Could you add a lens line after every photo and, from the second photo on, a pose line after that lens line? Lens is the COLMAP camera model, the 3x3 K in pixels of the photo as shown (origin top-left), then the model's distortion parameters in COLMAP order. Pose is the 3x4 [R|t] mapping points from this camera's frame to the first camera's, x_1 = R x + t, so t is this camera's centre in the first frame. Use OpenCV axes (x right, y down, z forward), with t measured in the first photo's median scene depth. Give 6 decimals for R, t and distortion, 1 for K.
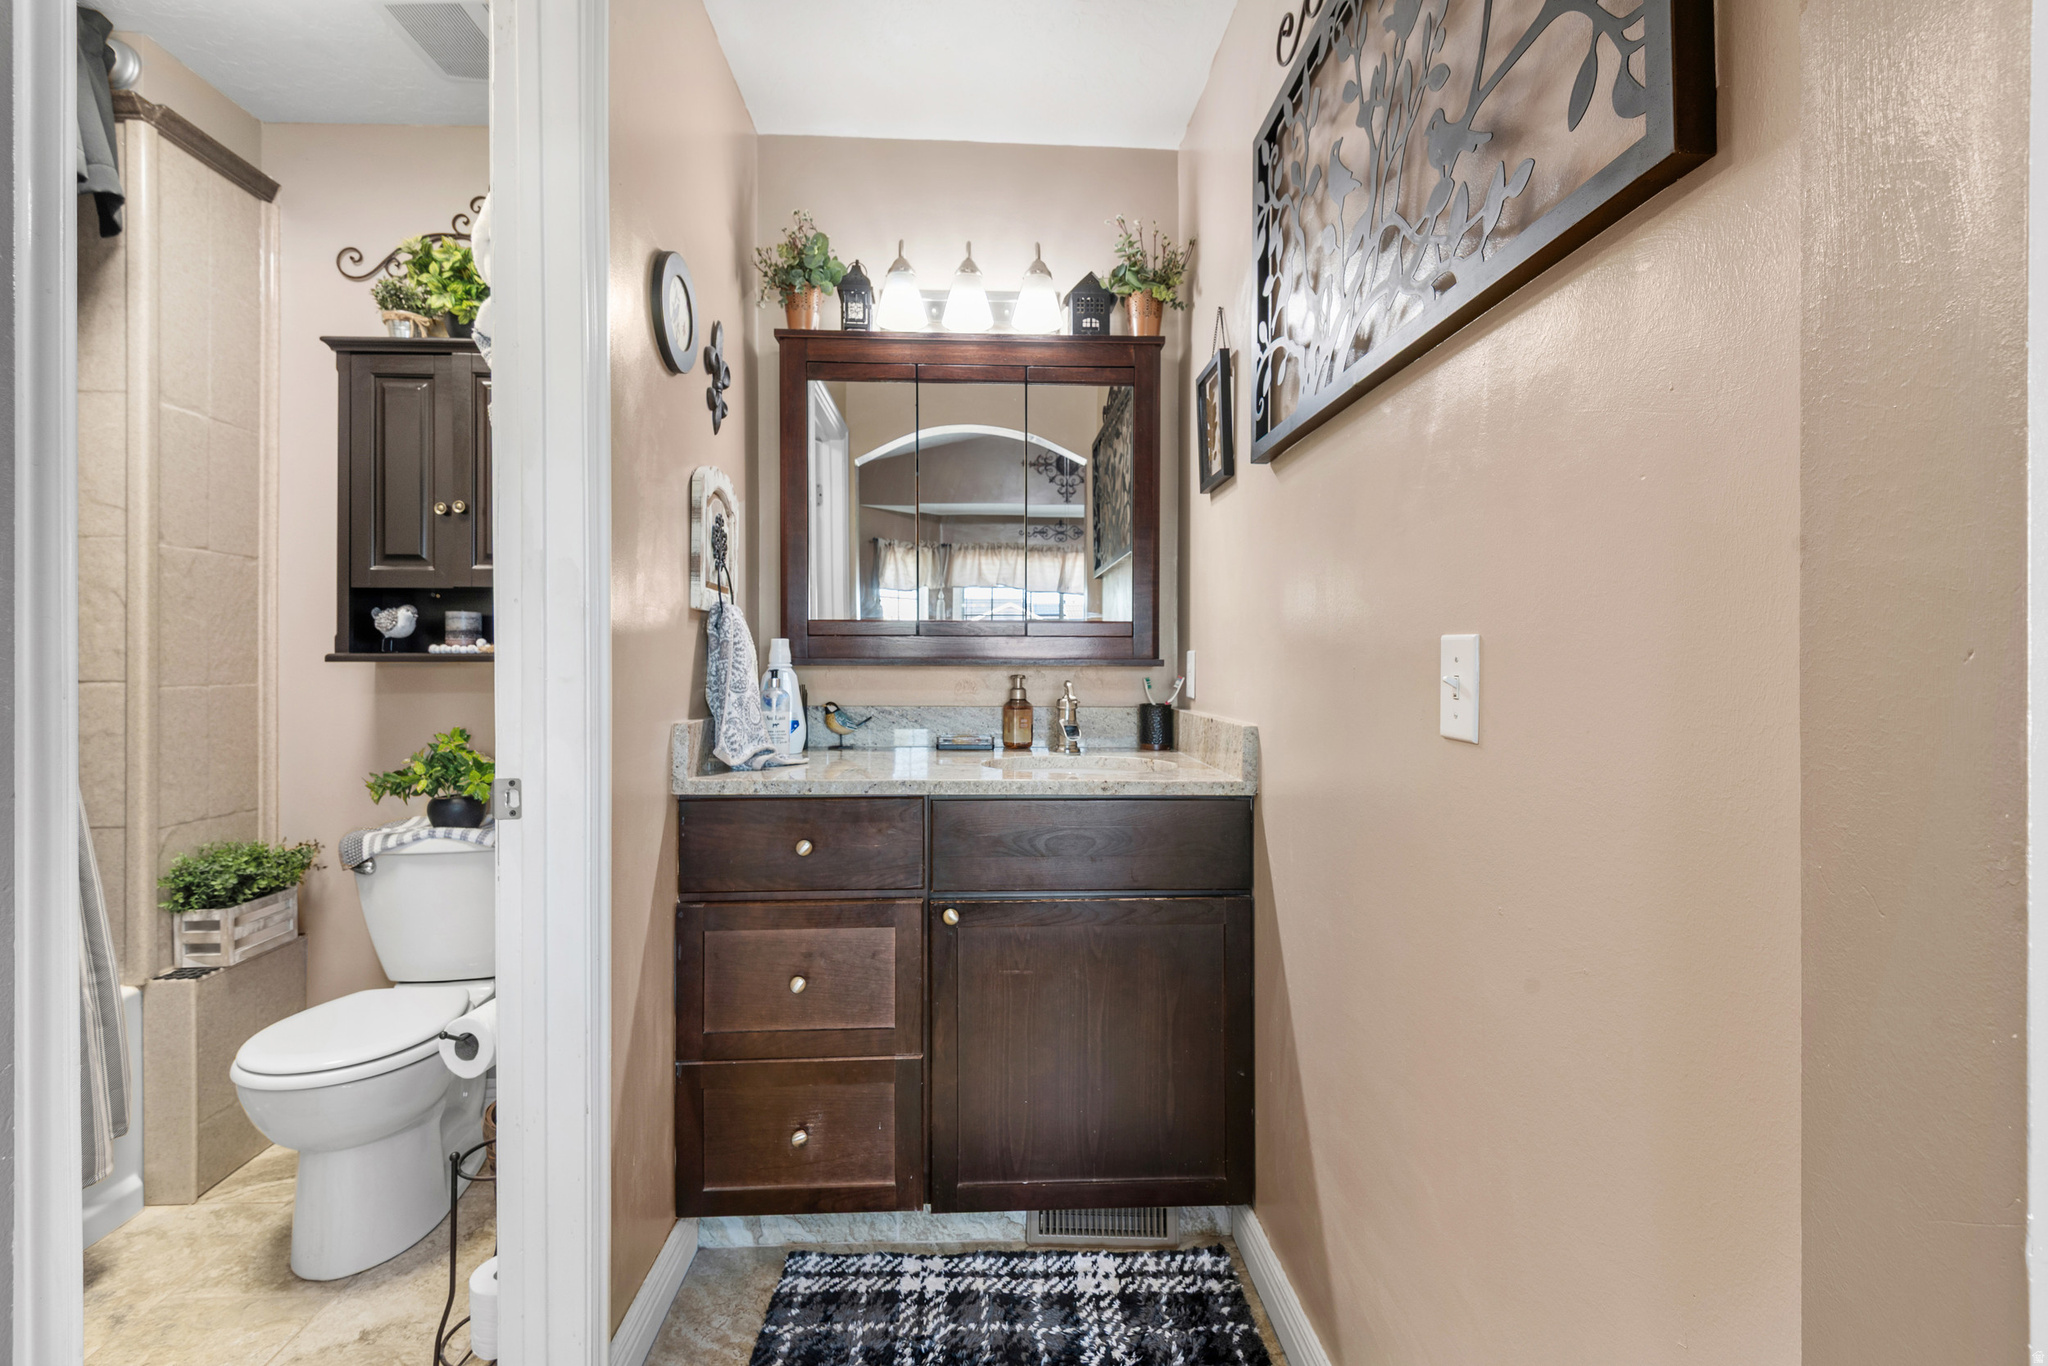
lens RADIAL K [[921.3, 0, 1032.6], [0, 921.3, 684.9], [0, 0, 1]] dist [0.031747, -0.018977]
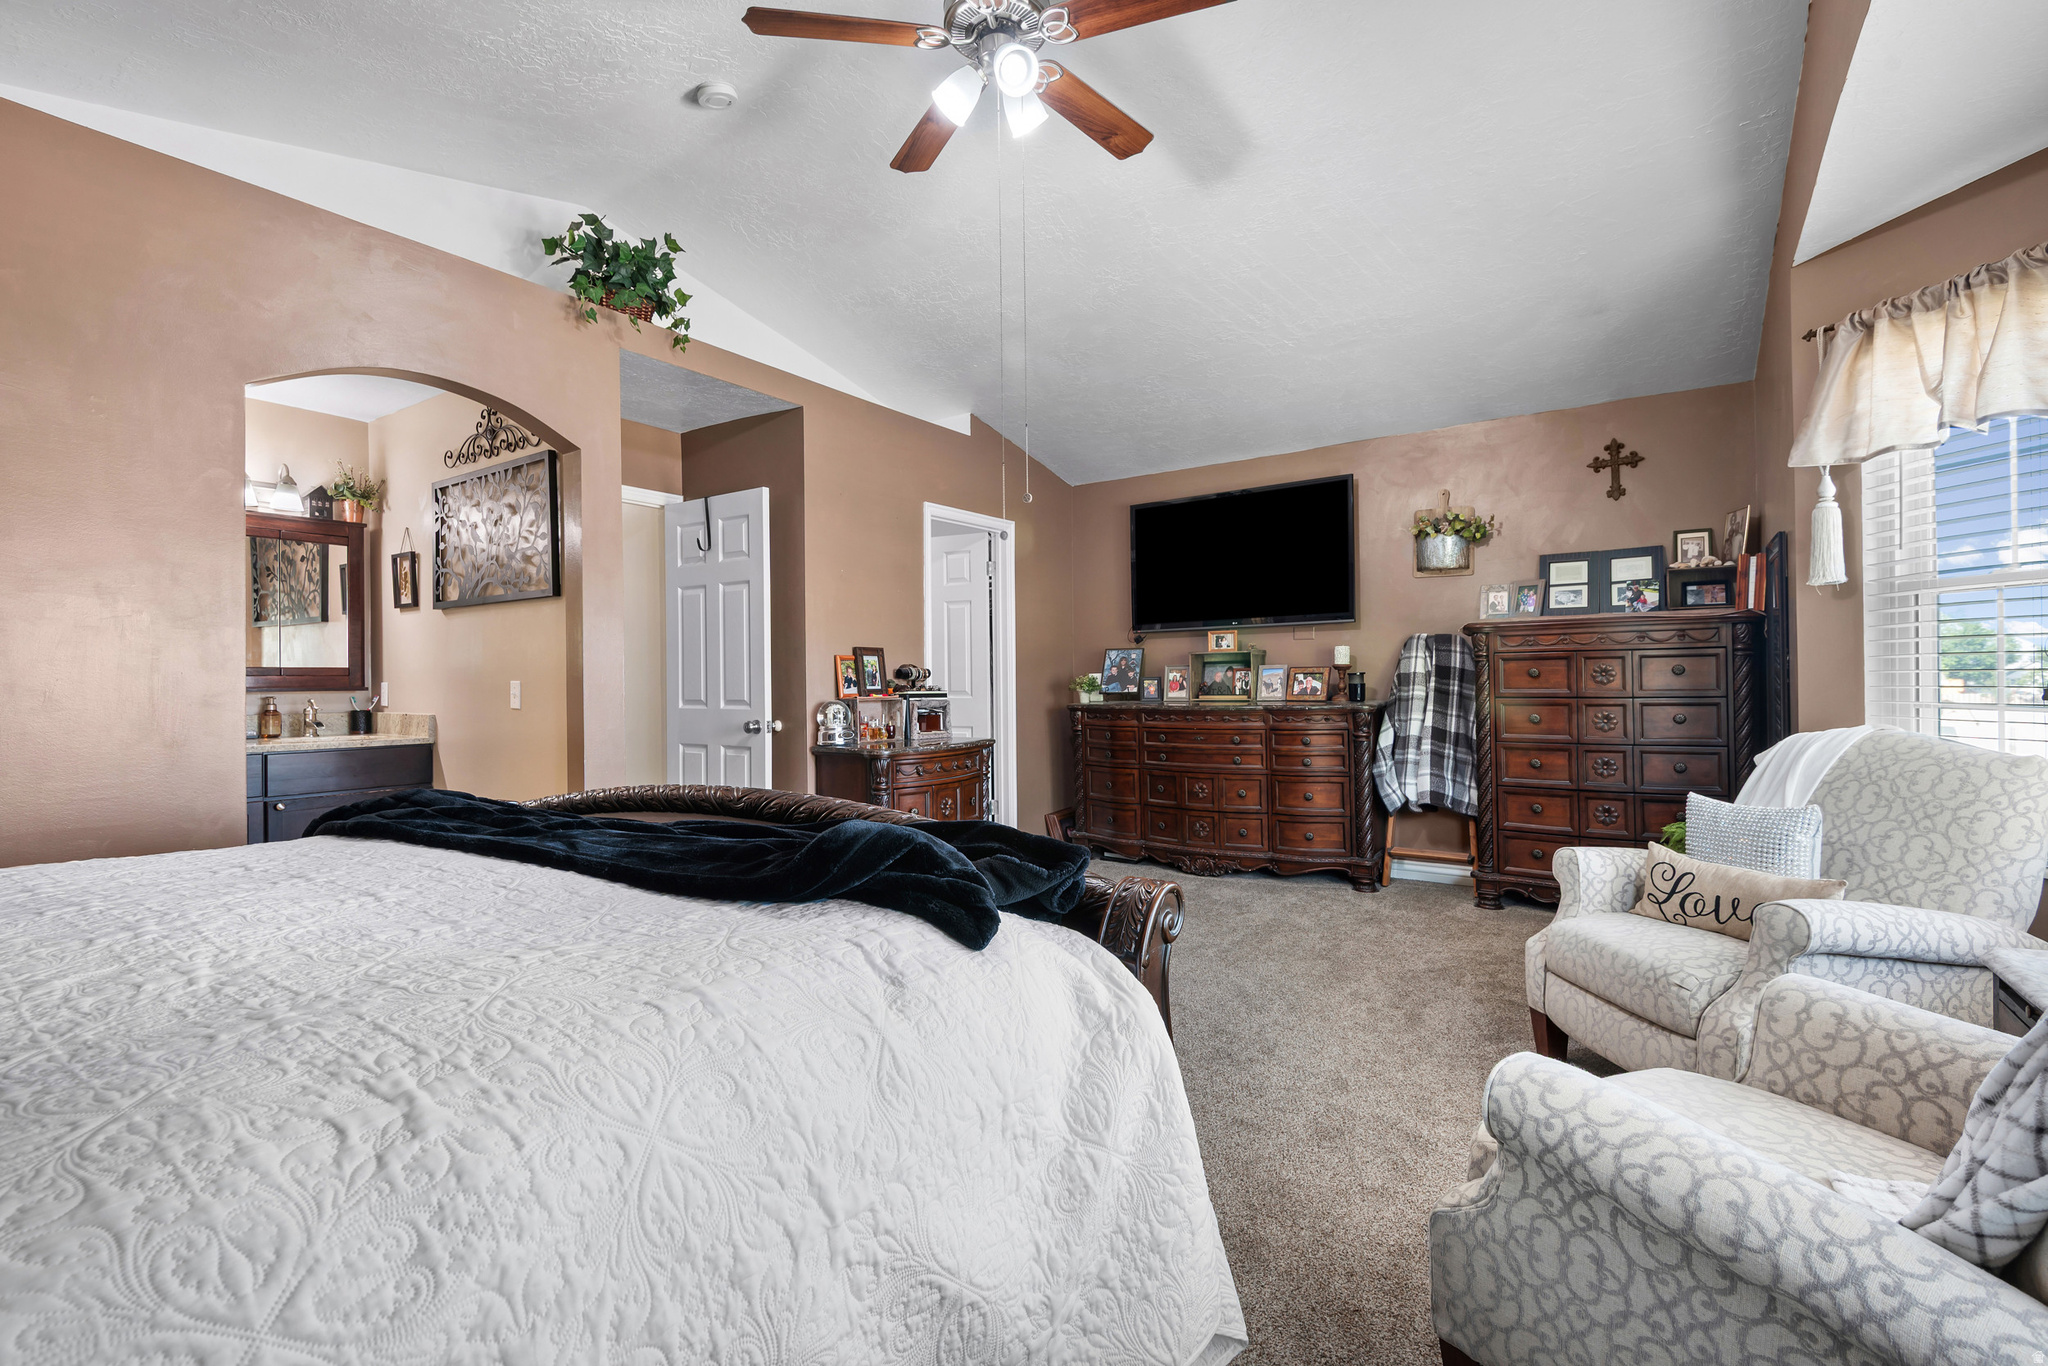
lens RADIAL K [[933.6, 0, 1013.2], [0, 933.6, 681.5], [0, 0, 1]] dist [0.018799, -0.012316]
pose [[0.630969, -0.006981, 0.775776, -0.542152], [0.025437, 0.999608, -0.011693, 0.019323], [-0.775391, 0.027111, 0.630900, -1.323441]]
